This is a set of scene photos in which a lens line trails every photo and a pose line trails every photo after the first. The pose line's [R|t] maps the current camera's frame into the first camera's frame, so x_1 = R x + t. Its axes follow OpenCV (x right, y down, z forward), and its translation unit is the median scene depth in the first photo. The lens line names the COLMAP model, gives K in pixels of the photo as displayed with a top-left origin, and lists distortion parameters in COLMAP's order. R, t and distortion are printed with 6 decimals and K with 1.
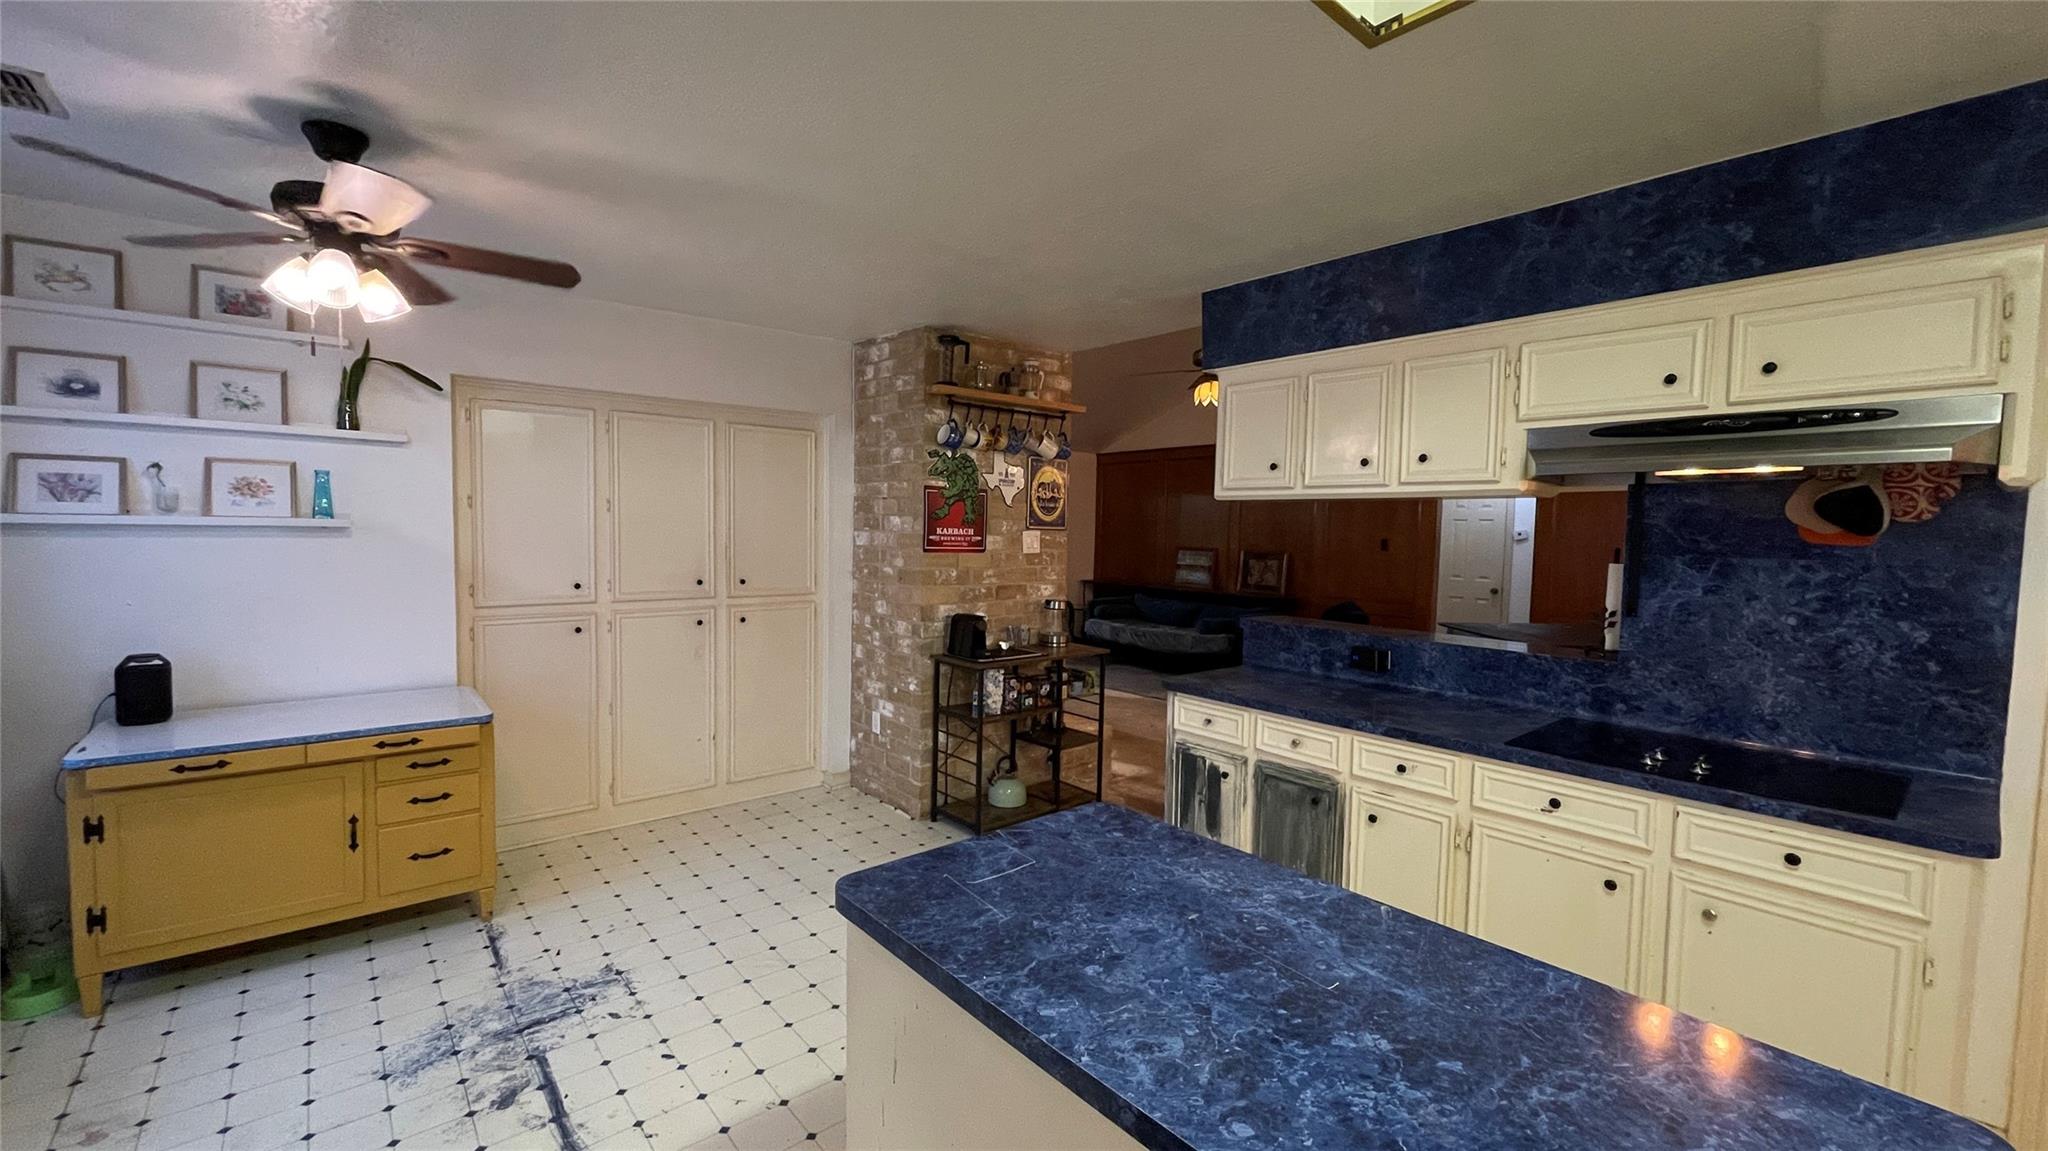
lens RADIAL K [[823.6, 0, 1019.2], [0, 823.6, 572.1], [0, 0, 1]] dist [-0.010038, 0.003250]
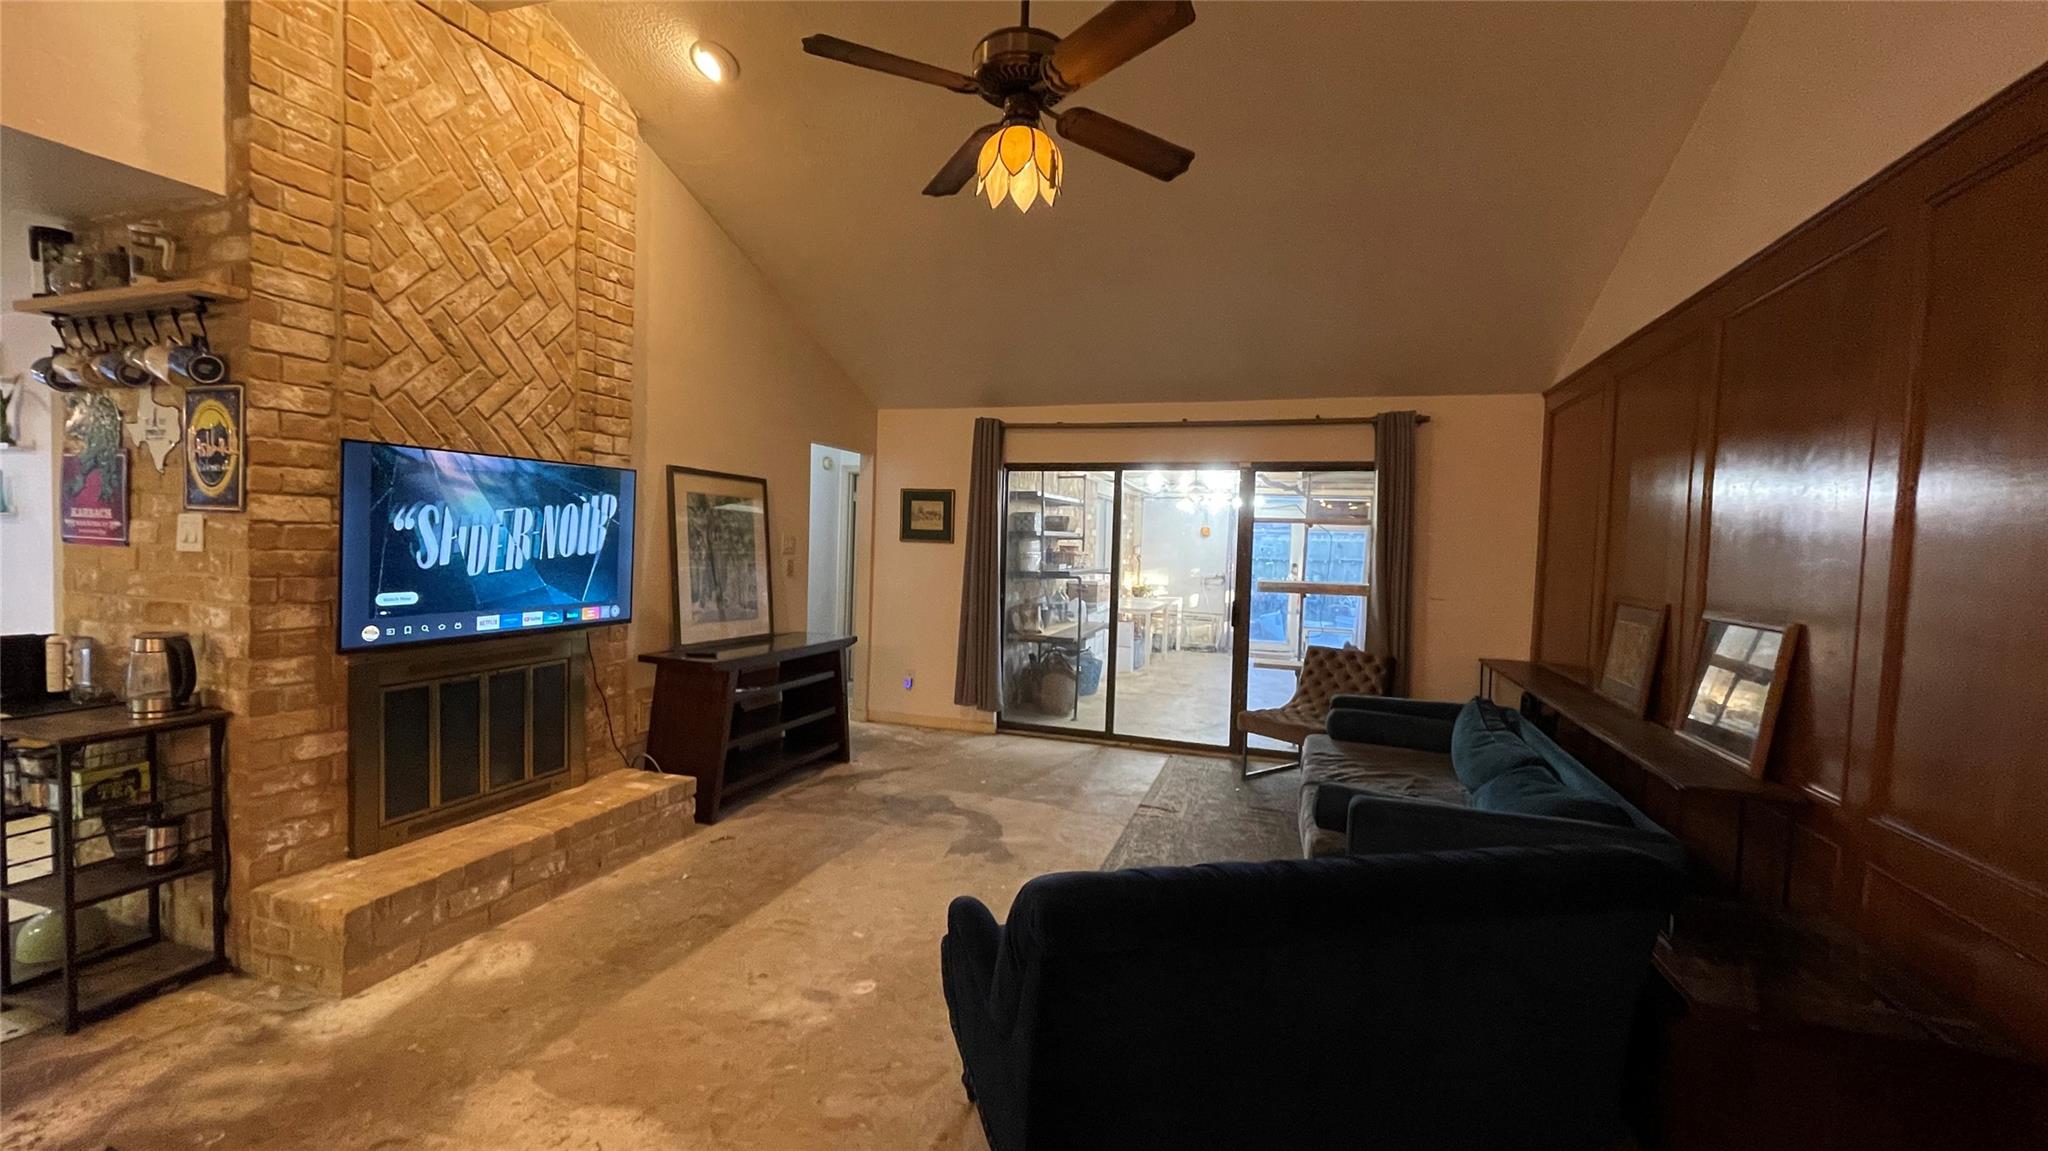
lens RADIAL K [[823.6, 0, 1022.1], [0, 823.6, 575.4], [0, 0, 1]] dist [-0.010038, 0.003250]
pose [[0.513225, 0.029784, -0.857737, 0.857663], [-0.068901, 0.997602, -0.006585, -0.044727], [0.855484, 0.062478, 0.514046, 1.261549]]
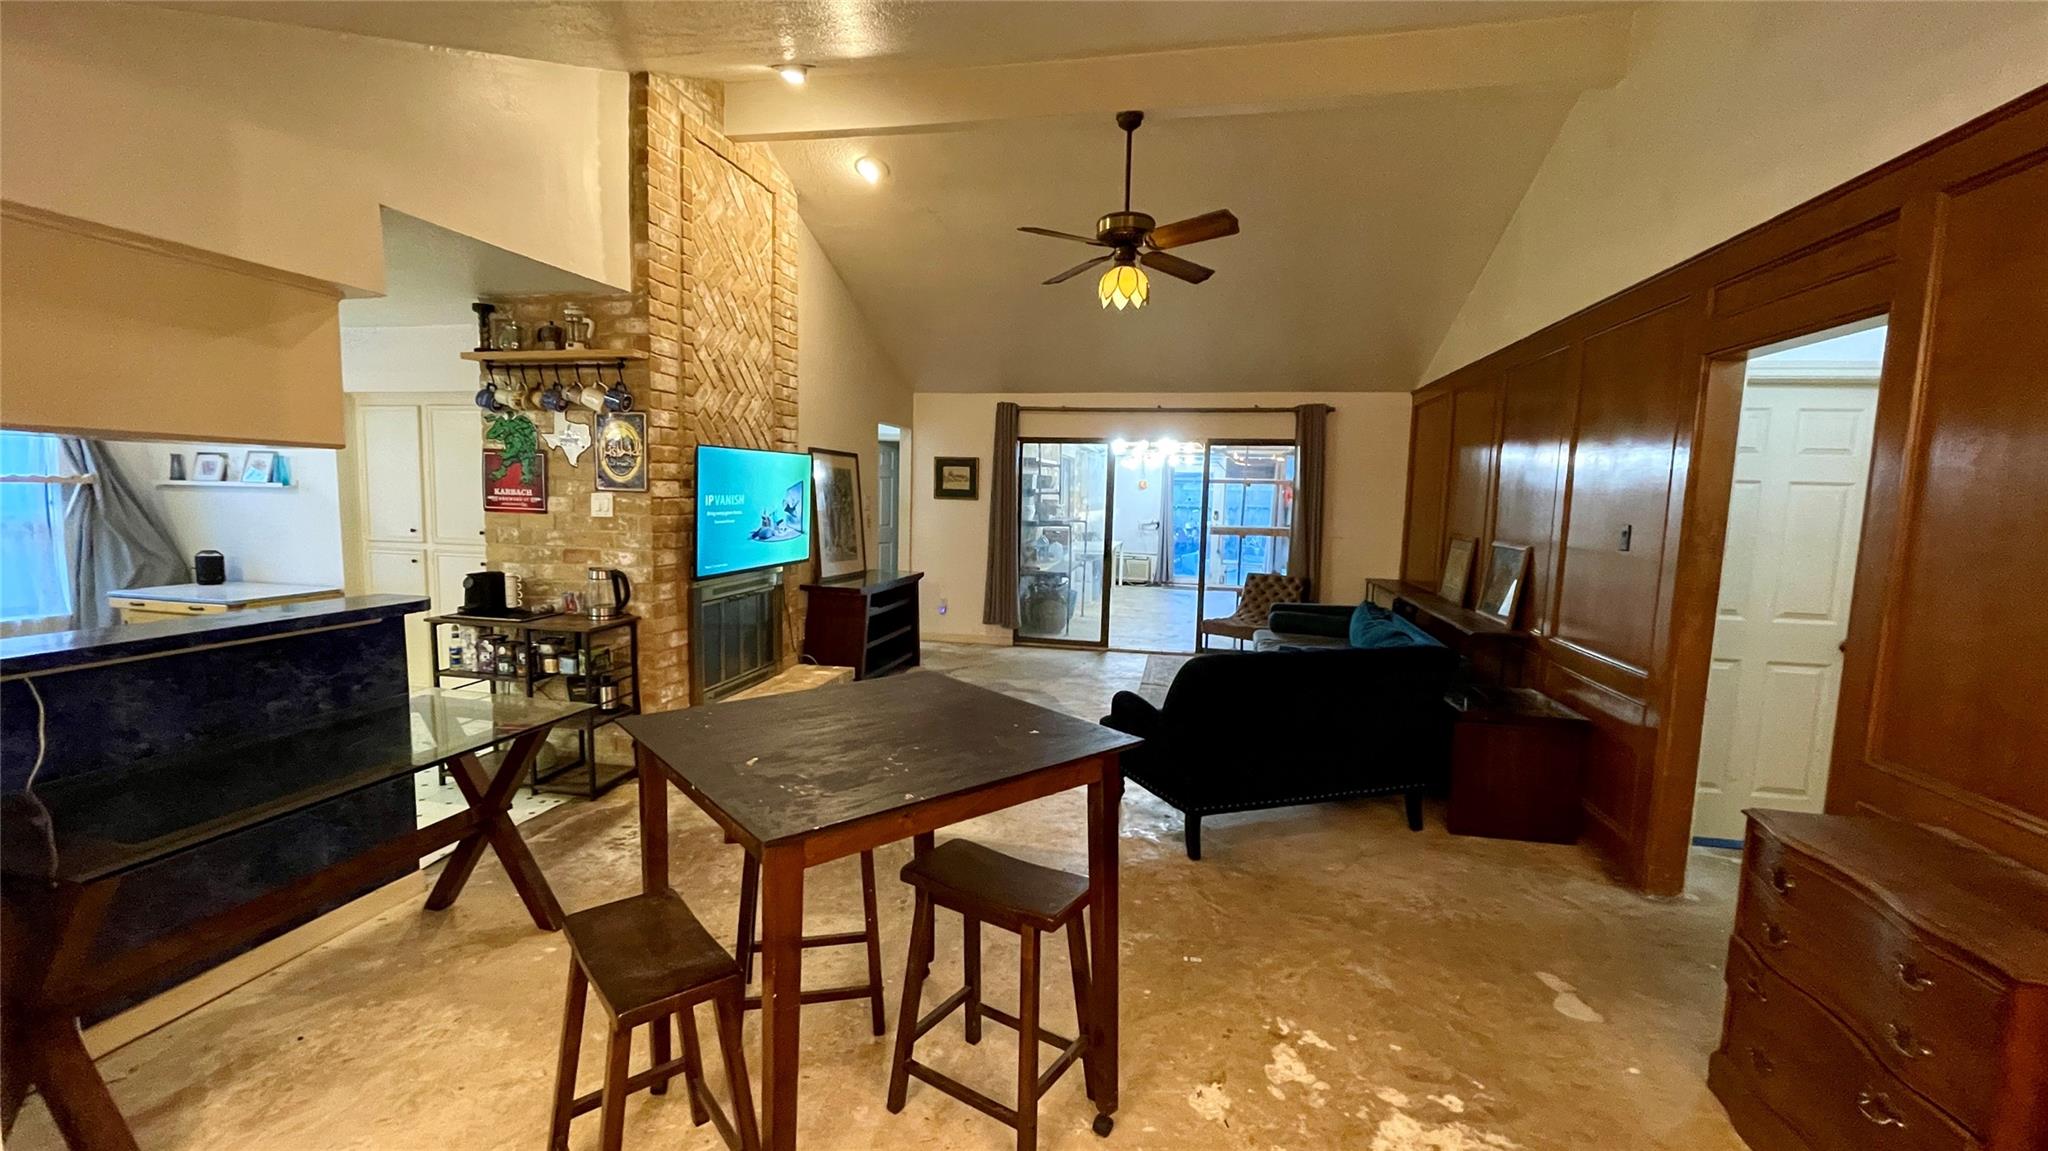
lens RADIAL K [[823.6, 0, 1016.8], [0, 823.6, 578.1], [0, 0, 1]] dist [-0.010038, 0.003250]
pose [[0.608959, 0.076734, -0.789481, 1.082769], [-0.055638, 0.996990, 0.053987, -0.031447], [0.791248, 0.011050, 0.611396, 0.838225]]
